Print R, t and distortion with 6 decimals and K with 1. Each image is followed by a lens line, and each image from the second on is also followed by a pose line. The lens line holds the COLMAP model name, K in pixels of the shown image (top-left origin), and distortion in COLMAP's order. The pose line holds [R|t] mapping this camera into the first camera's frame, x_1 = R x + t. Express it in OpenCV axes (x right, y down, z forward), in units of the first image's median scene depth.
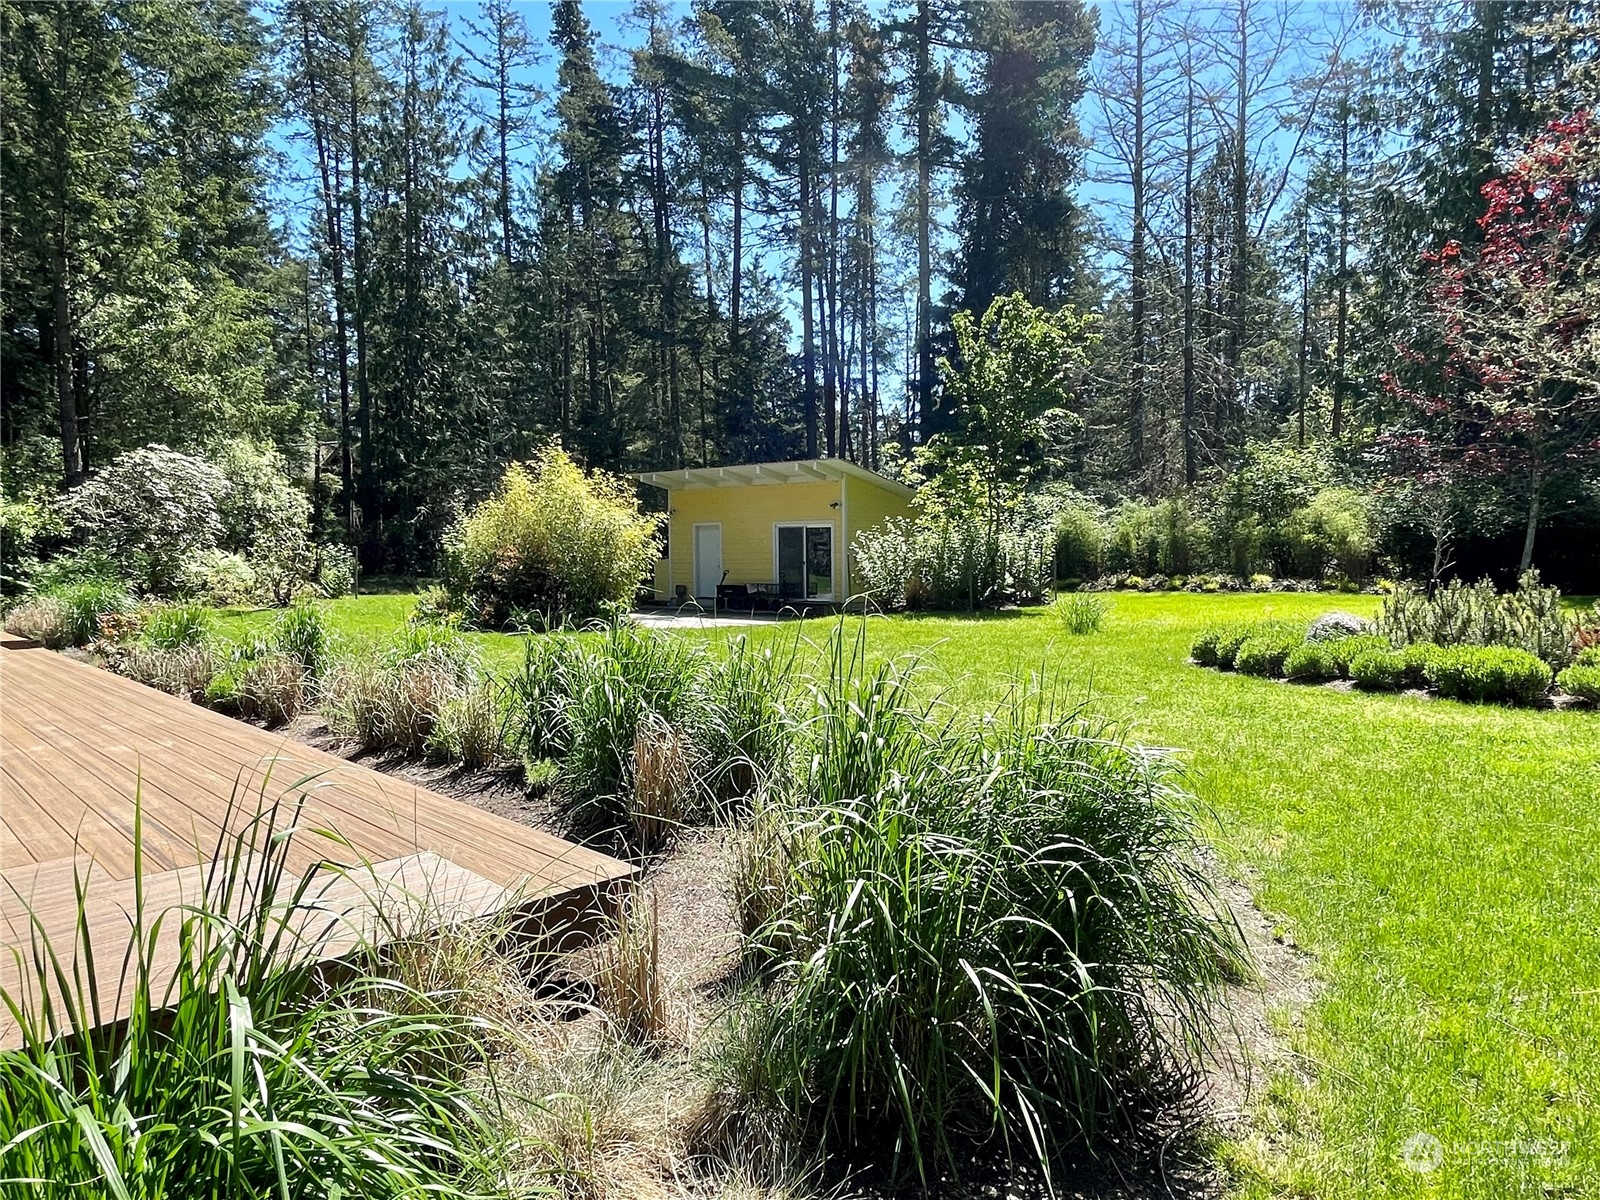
lens RADIAL K [[1013.8, 0, 800.0], [0, 1013.8, 600.0], [0, 0, 1]] dist [0.001444, 0.002220]
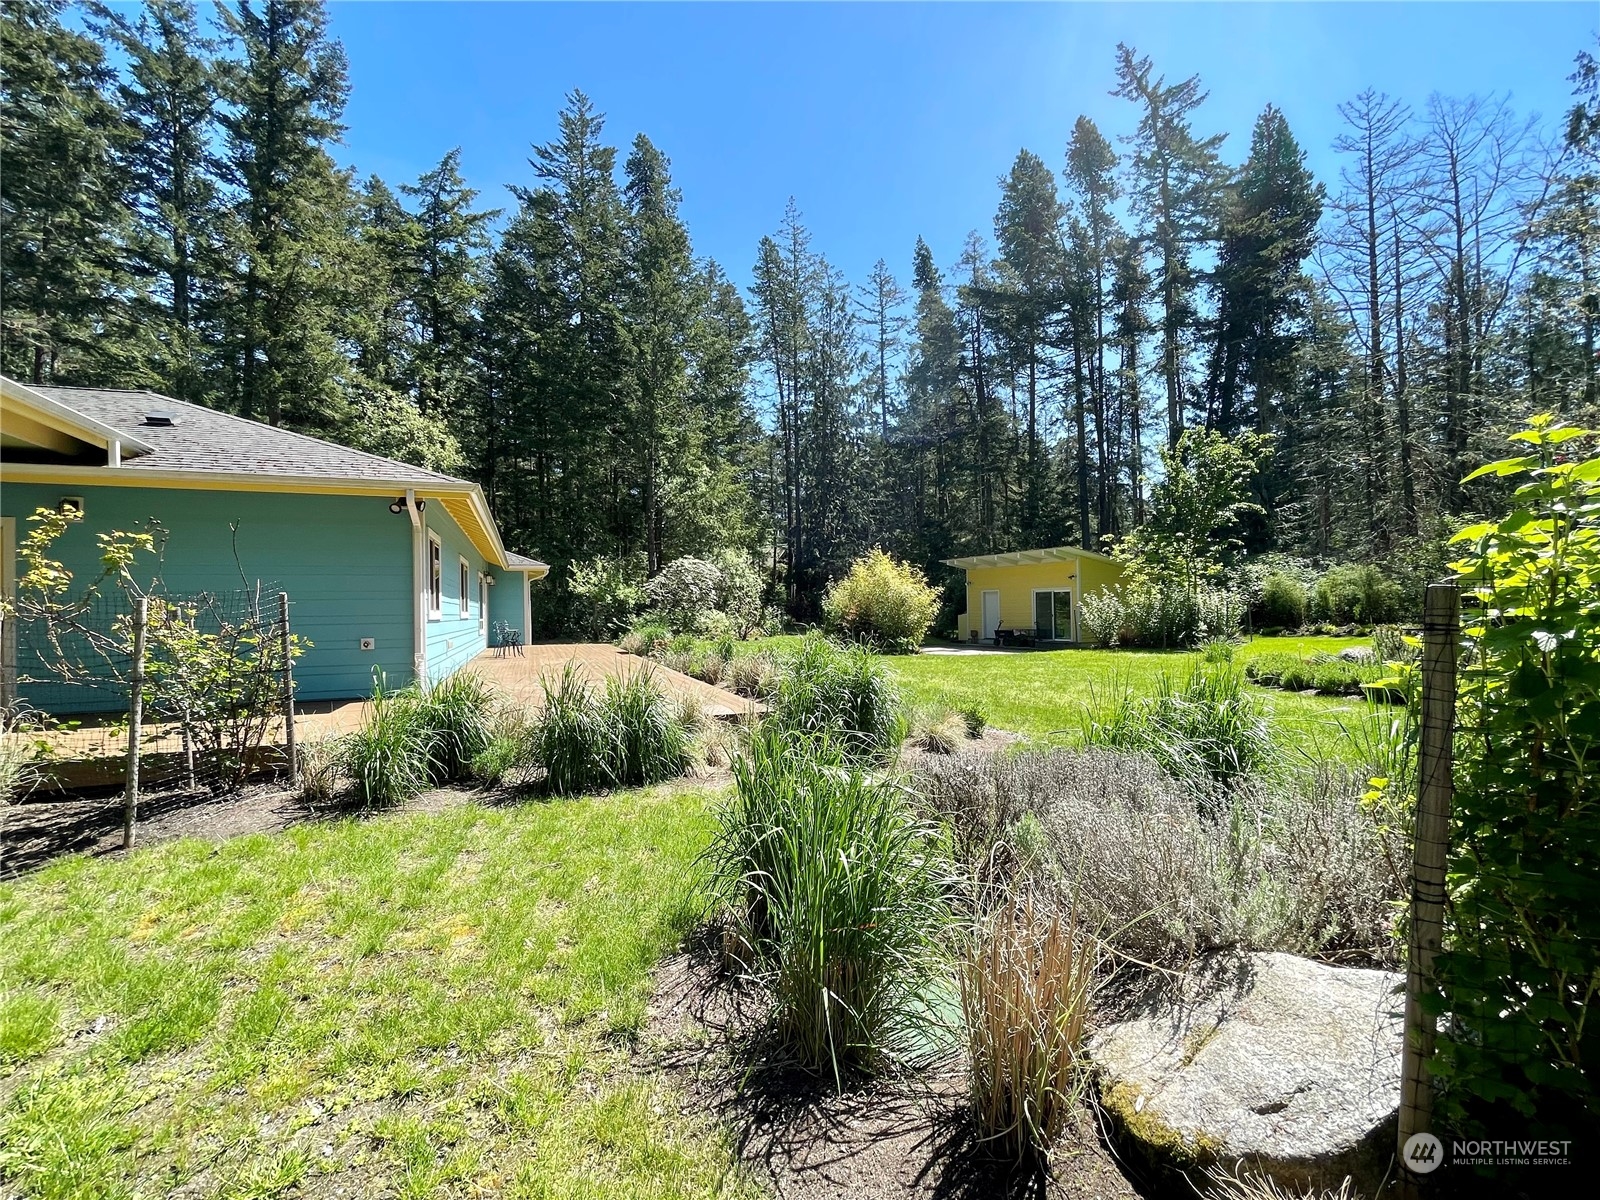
lens RADIAL K [[706.9, 0, 800.0], [0, 706.9, 600.0], [0, 0, 1]] dist [-0.000481, 0.000077]
pose [[0.911706, -0.013111, -0.410634, 0.078306], [-0.011489, 0.998286, -0.057382, 0.004089], [0.410682, 0.057033, 0.909993, -0.092210]]
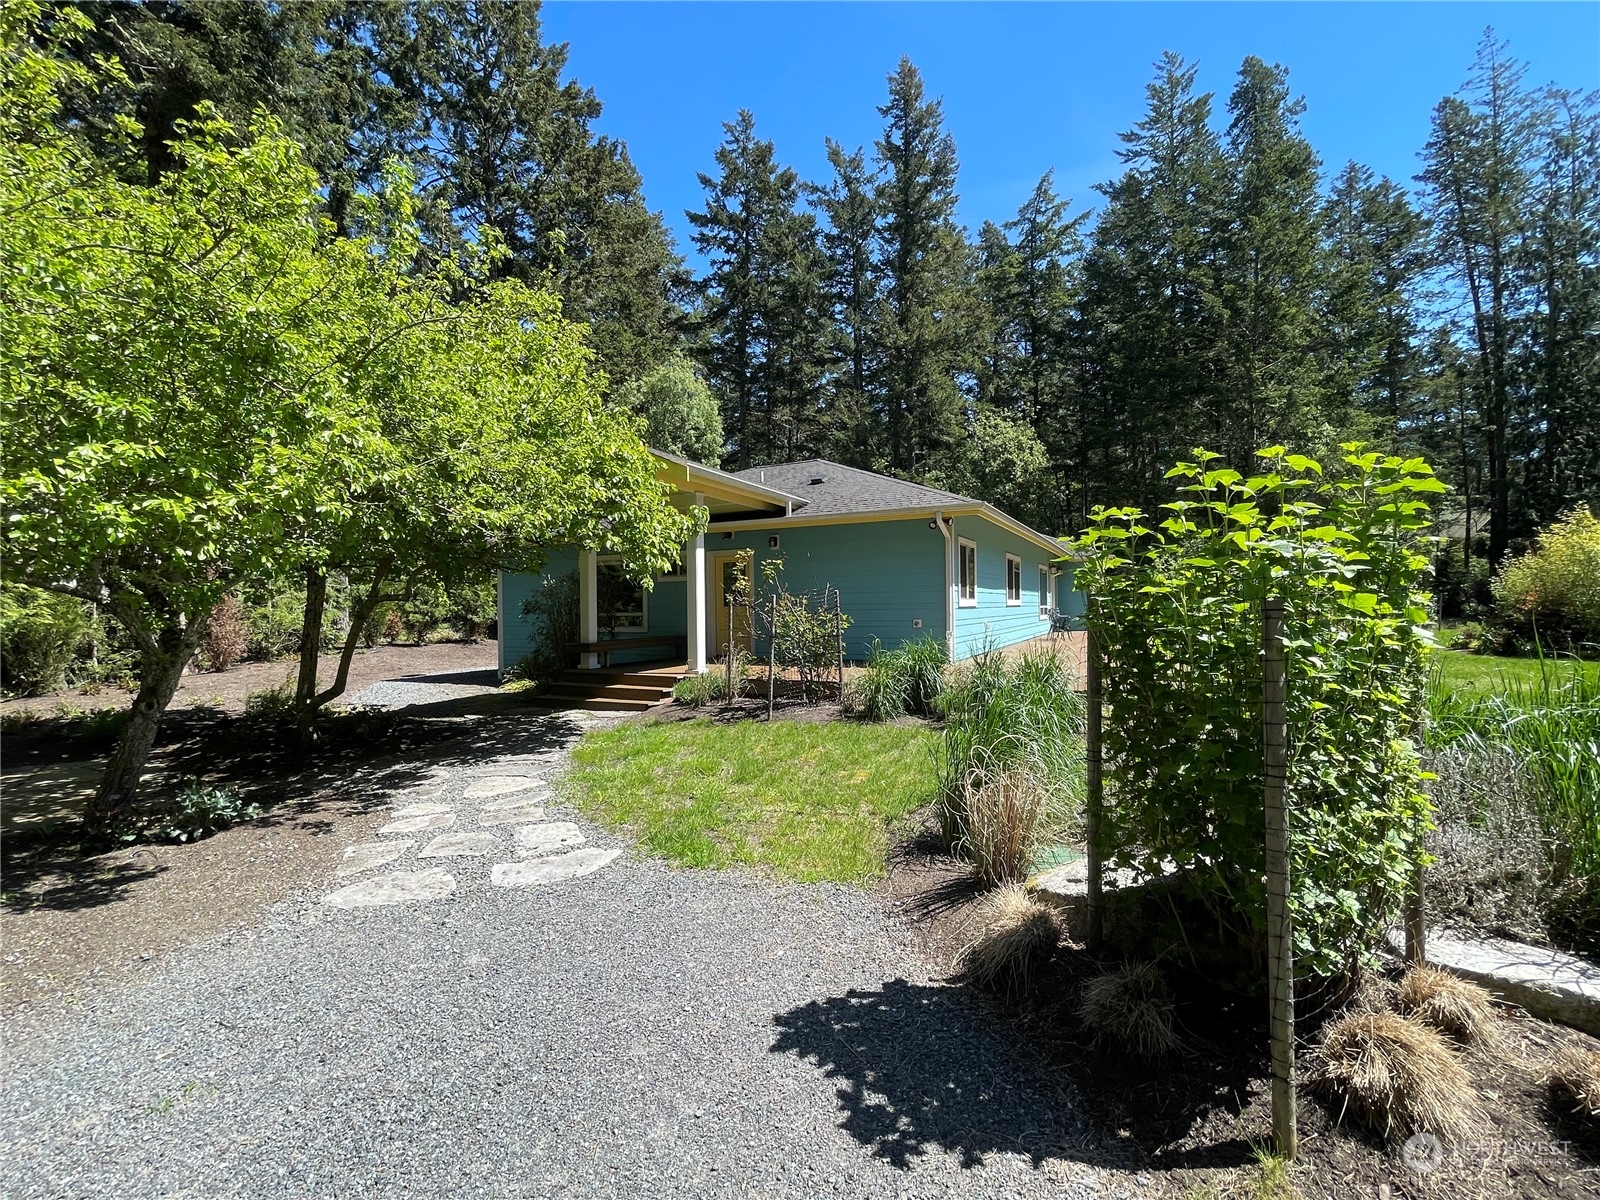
lens RADIAL K [[706.9, 0, 800.0], [0, 706.9, 600.0], [0, 0, 1]] dist [-0.000481, 0.000077]
pose [[0.317226, -0.004670, -0.948338, 0.153282], [-0.037358, 0.999150, -0.017416, 0.003698], [0.947614, 0.040953, 0.316782, -0.094308]]
